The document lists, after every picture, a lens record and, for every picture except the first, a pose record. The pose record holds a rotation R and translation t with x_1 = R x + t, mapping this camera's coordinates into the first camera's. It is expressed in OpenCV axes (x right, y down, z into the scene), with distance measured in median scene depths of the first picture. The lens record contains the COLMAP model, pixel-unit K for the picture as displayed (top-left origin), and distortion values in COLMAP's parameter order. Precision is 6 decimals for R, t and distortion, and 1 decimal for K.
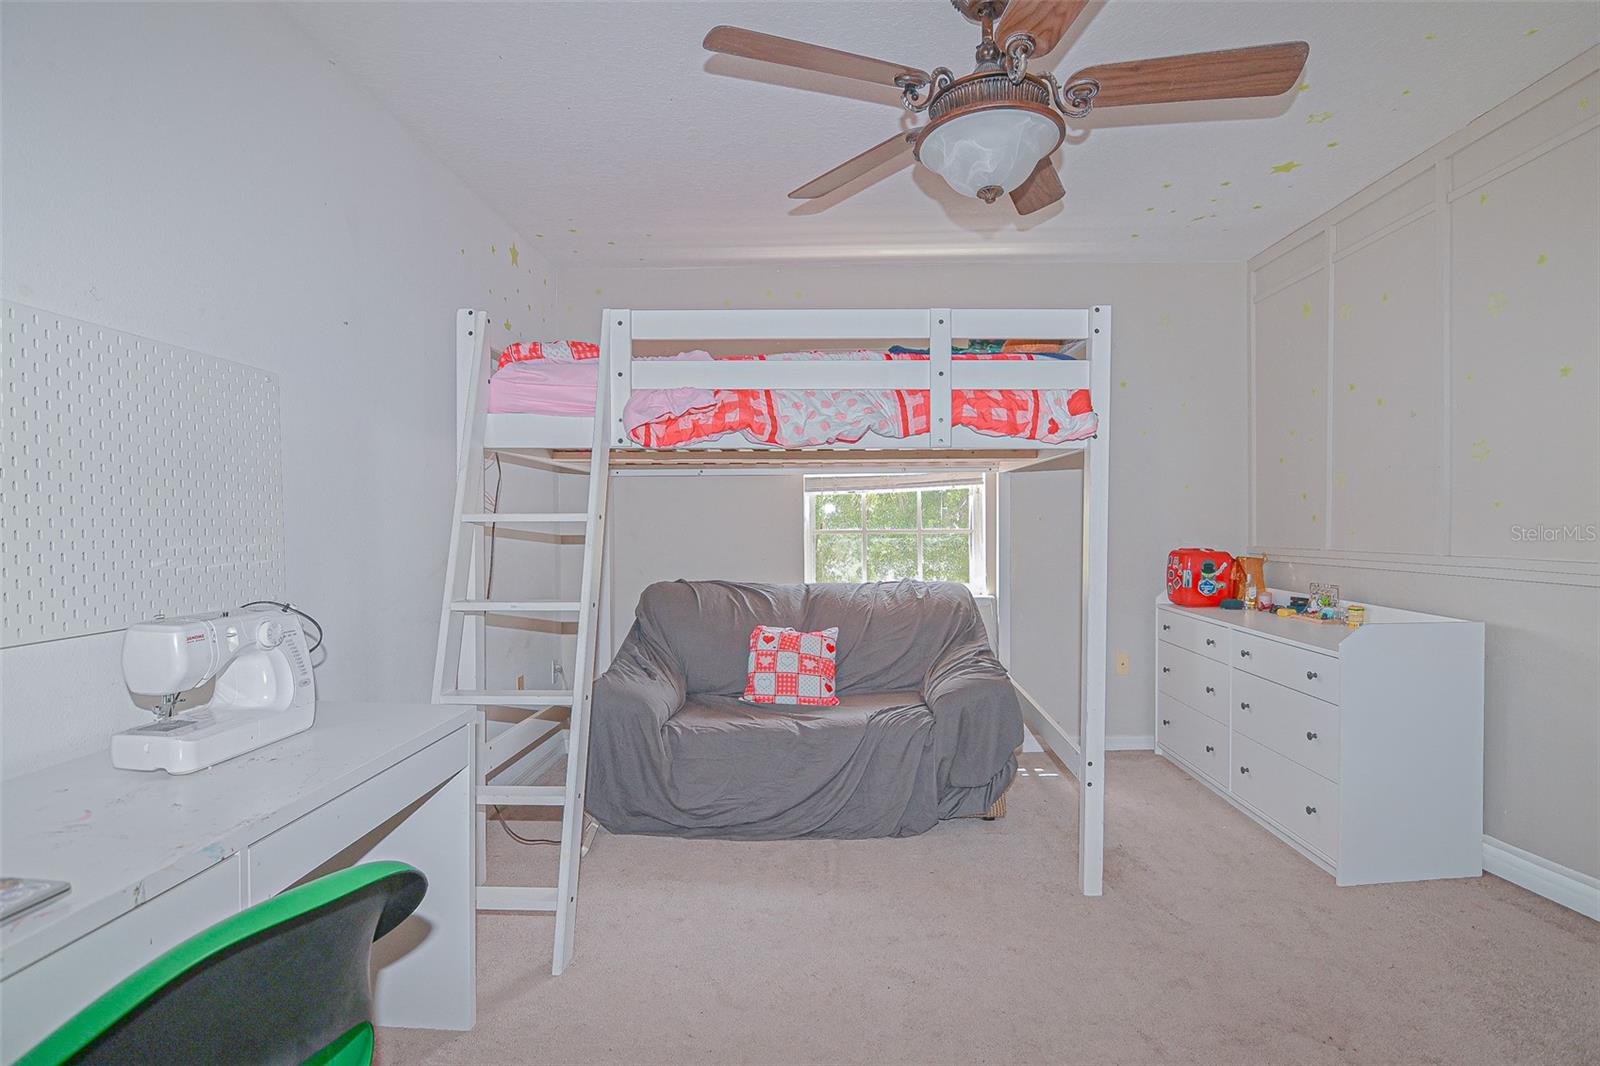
lens RADIAL K [[762.3, 0, 799.3], [0, 762.3, 546.0], [0, 0, 1]] dist [-0.001047, -0.000484]
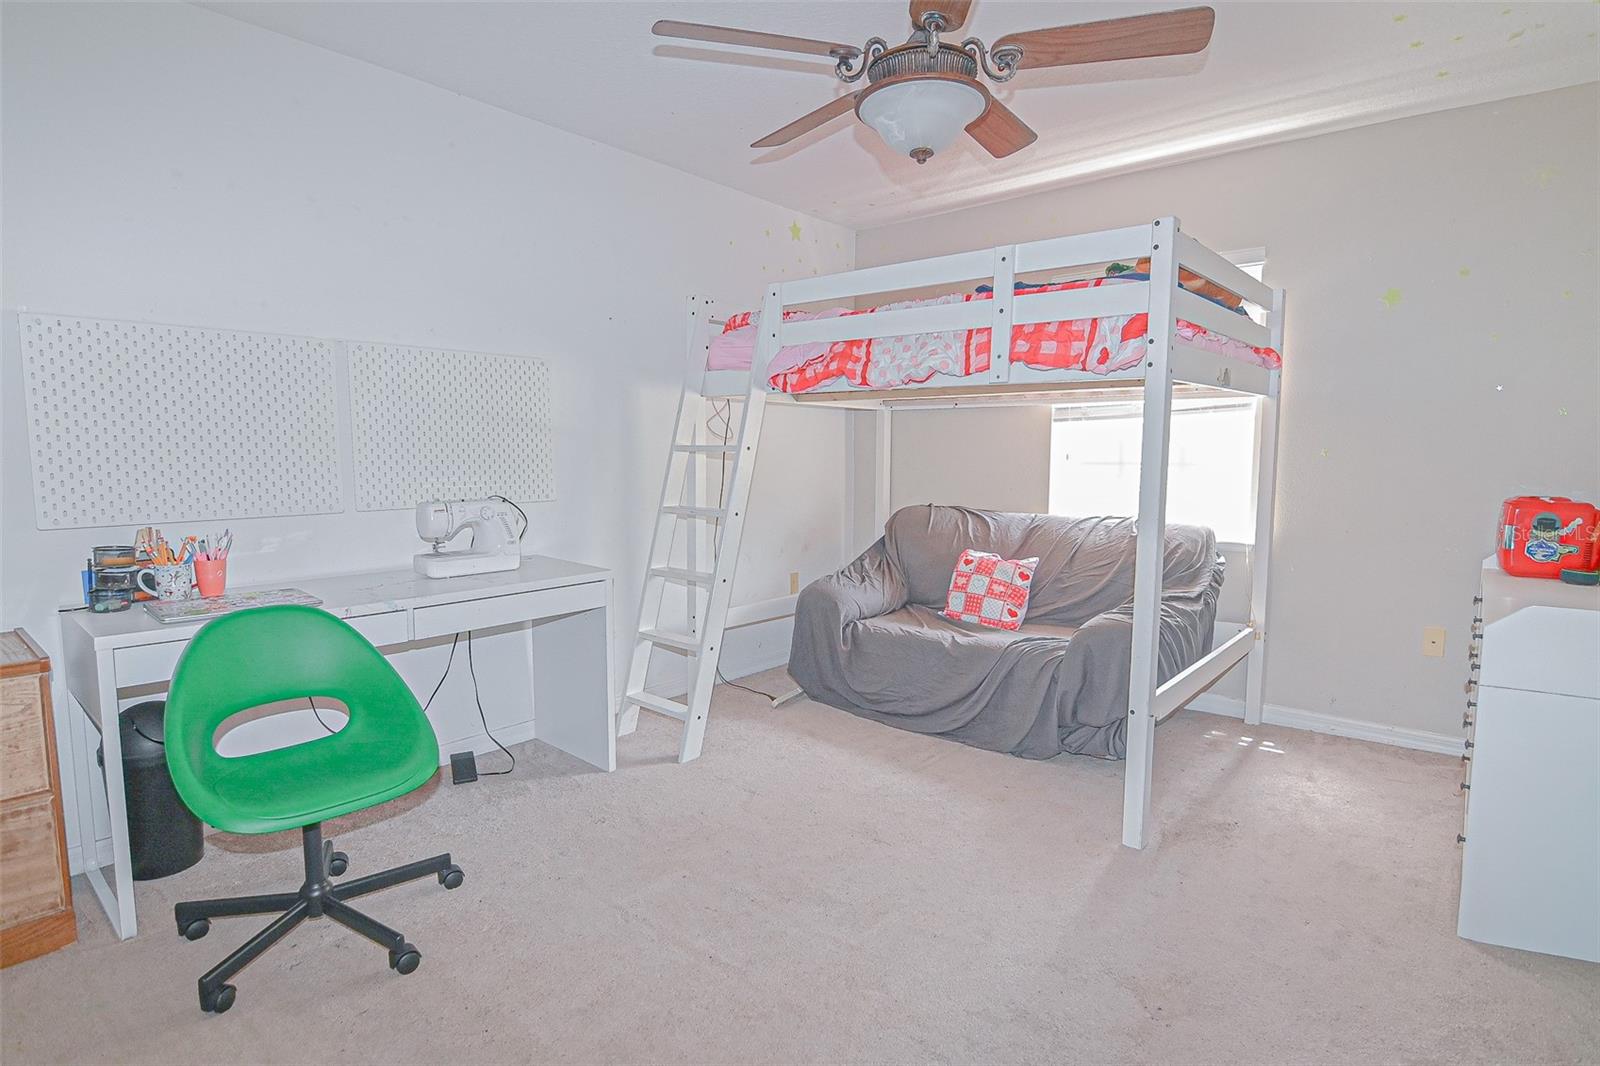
lens RADIAL K [[786.9, 0, 820.1], [0, 786.9, 532.7], [0, 0, 1]] dist [-0.000973, -0.010907]
pose [[0.786748, 0.073588, -0.612872, 0.650457], [-0.026075, 0.995944, 0.086112, -0.012387], [0.616723, -0.051768, 0.785476, -0.001140]]
